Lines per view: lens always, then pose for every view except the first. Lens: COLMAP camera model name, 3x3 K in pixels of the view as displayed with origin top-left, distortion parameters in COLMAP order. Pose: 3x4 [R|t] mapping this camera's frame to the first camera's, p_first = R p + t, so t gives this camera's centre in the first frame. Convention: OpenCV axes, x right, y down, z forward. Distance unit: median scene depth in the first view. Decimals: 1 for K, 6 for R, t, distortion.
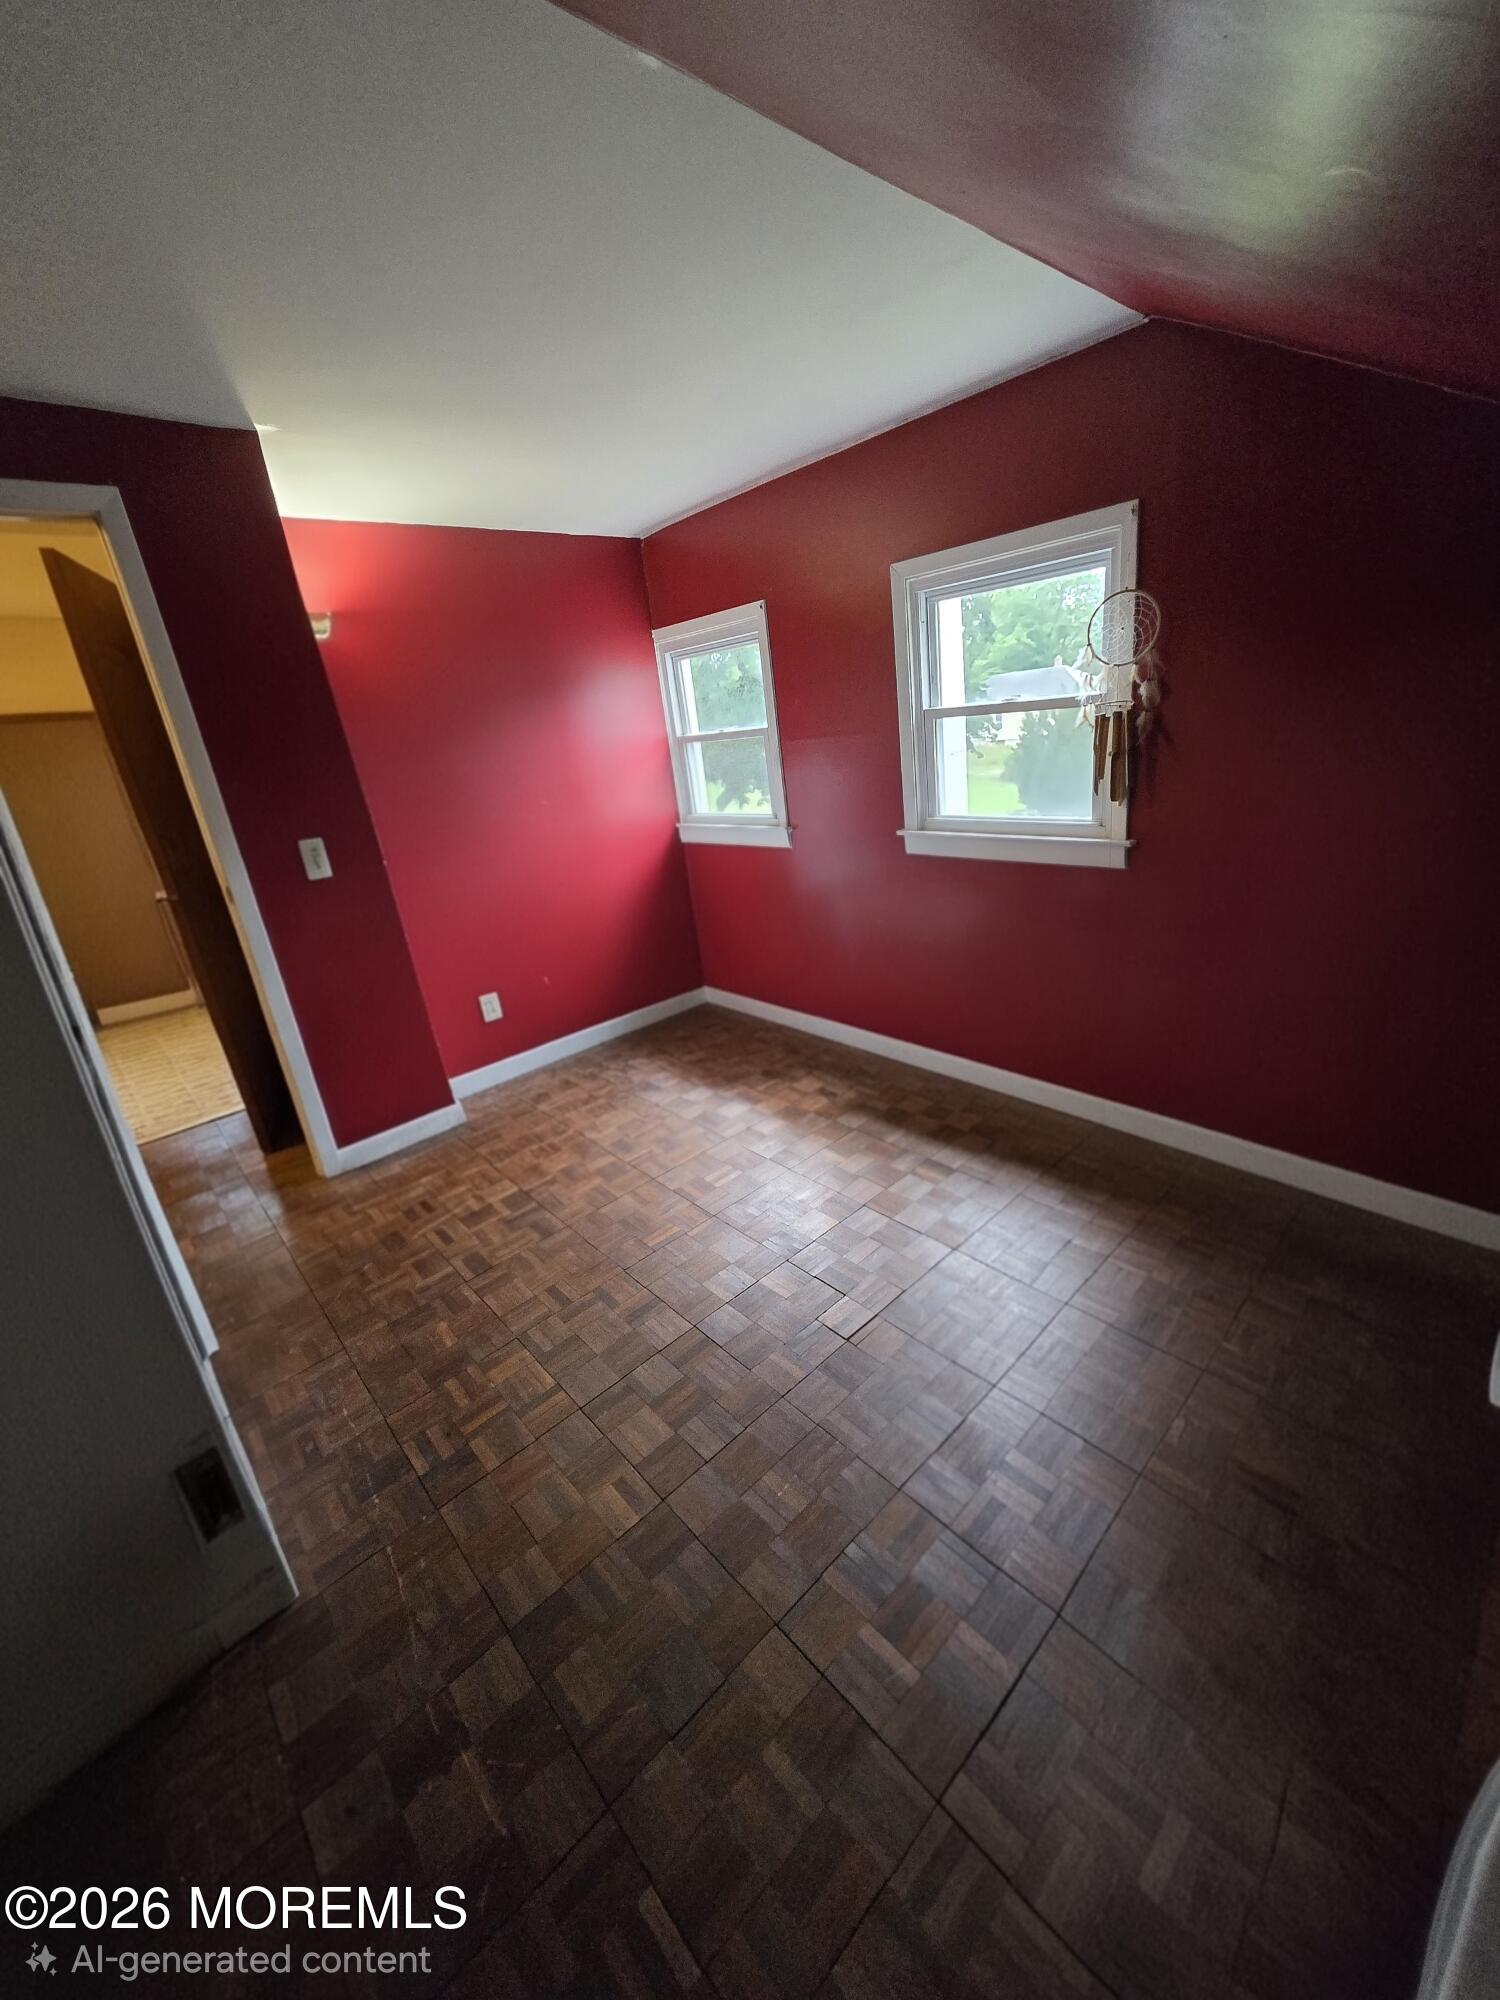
lens RADIAL K [[789.6, 0, 759.1], [0, 789.6, 994.7], [0, 0, 1]] dist [-0.005566, -0.000877]
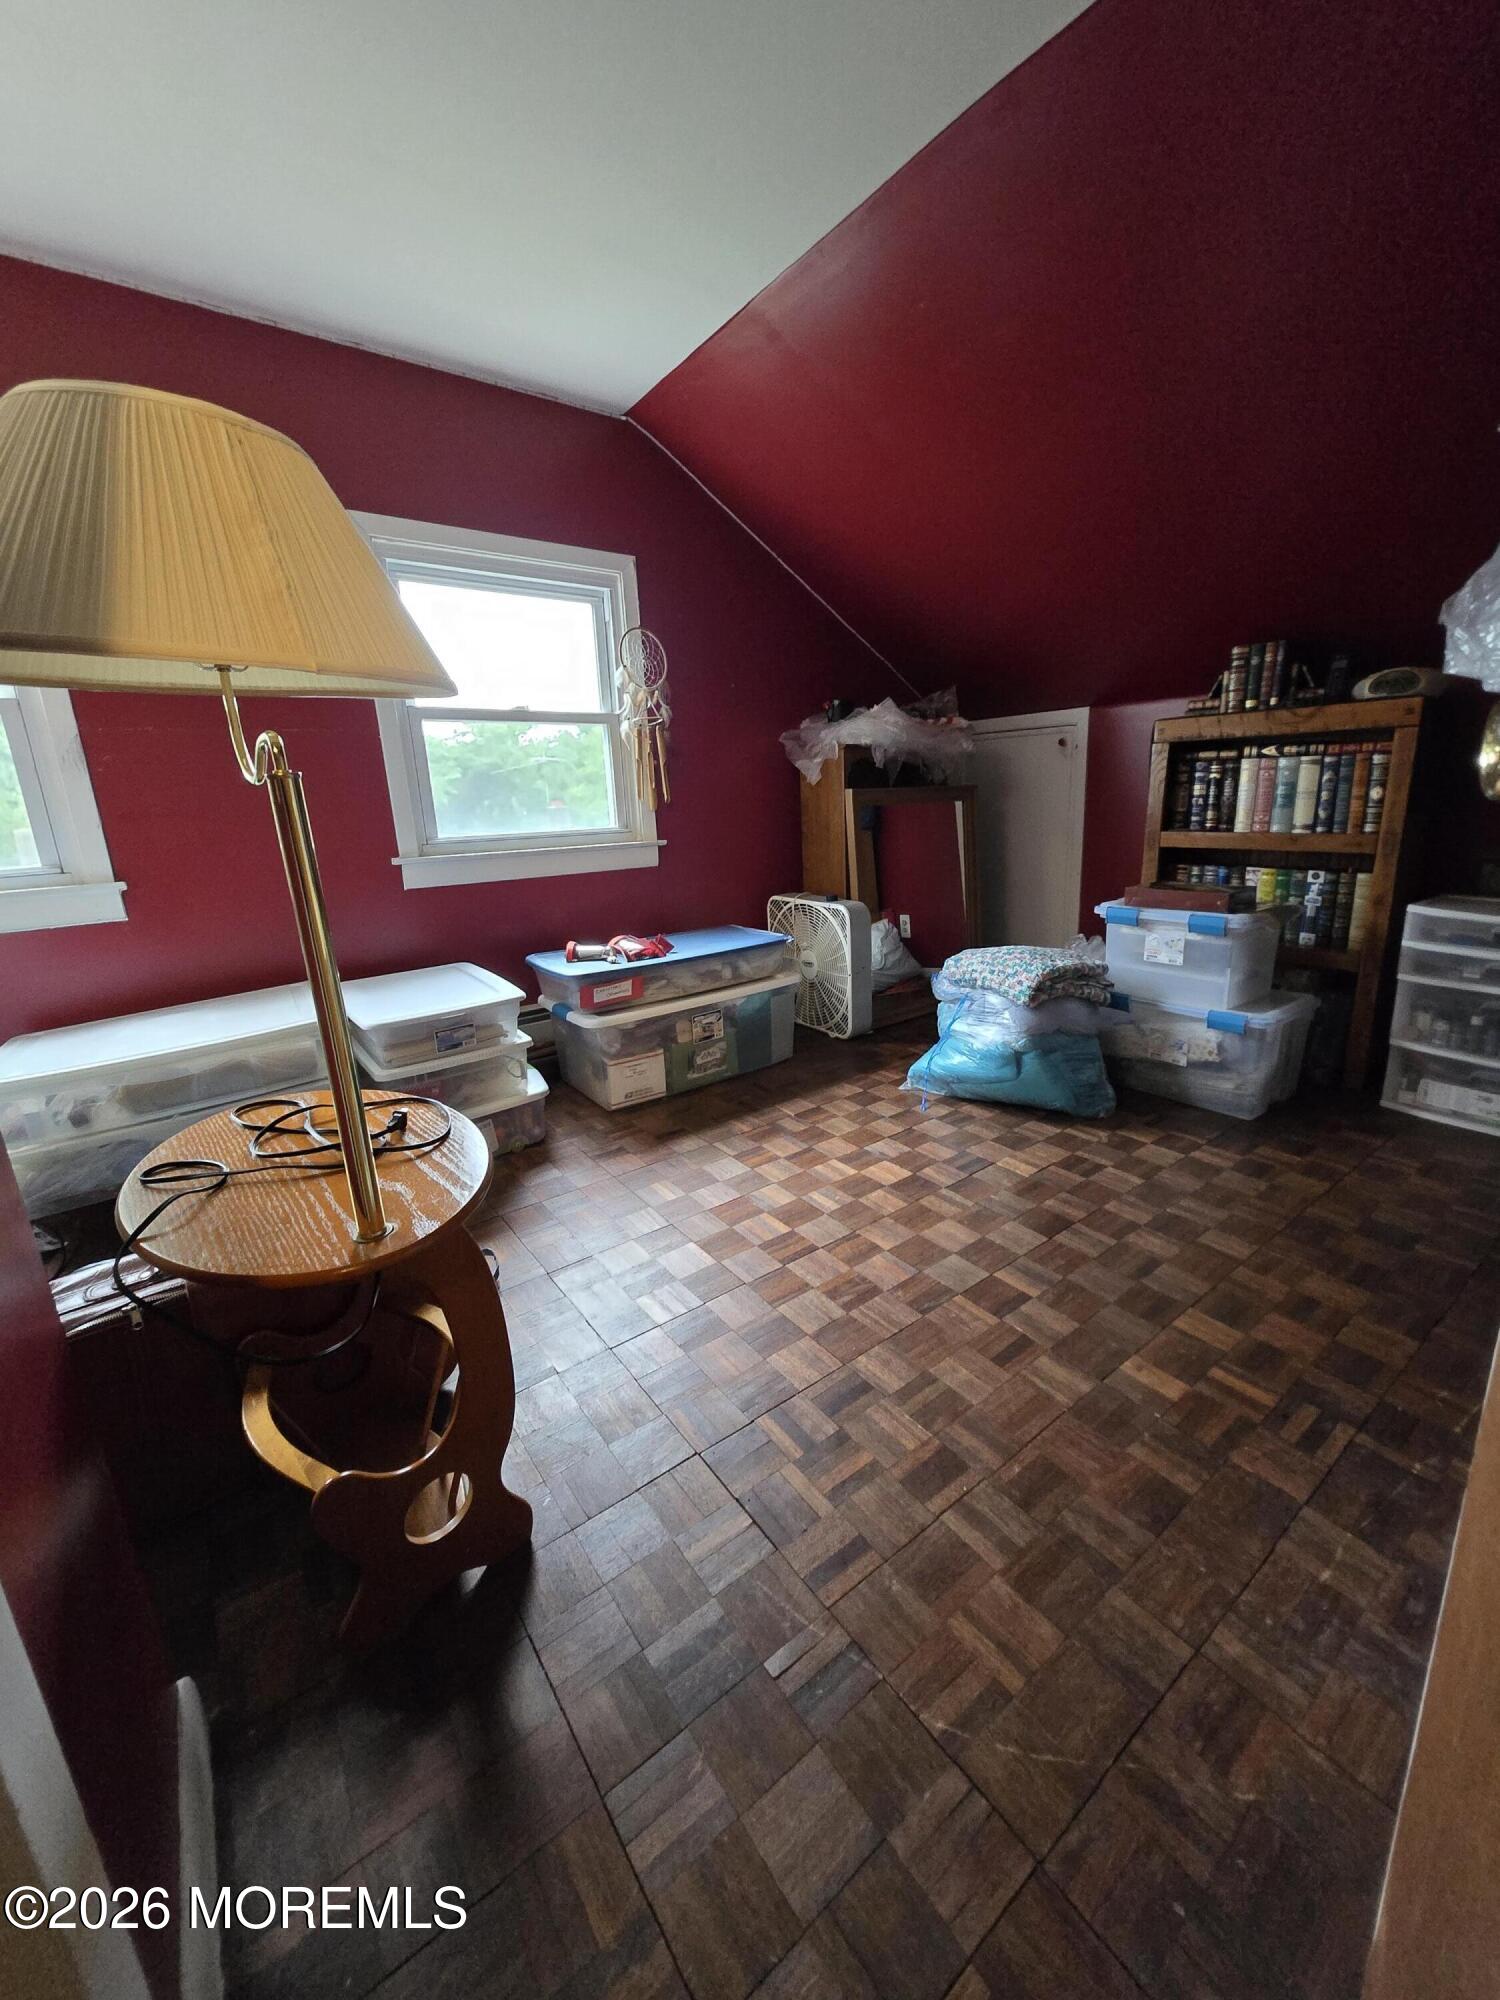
lens RADIAL K [[789.6, 0, 762.2], [0, 789.6, 993.9], [0, 0, 1]] dist [-0.005566, -0.000877]
pose [[0.102360, -0.153045, 0.982904, -0.686559], [0.350353, 0.930327, 0.108373, -0.055082], [-0.931008, 0.333270, 0.148848, 0.738931]]
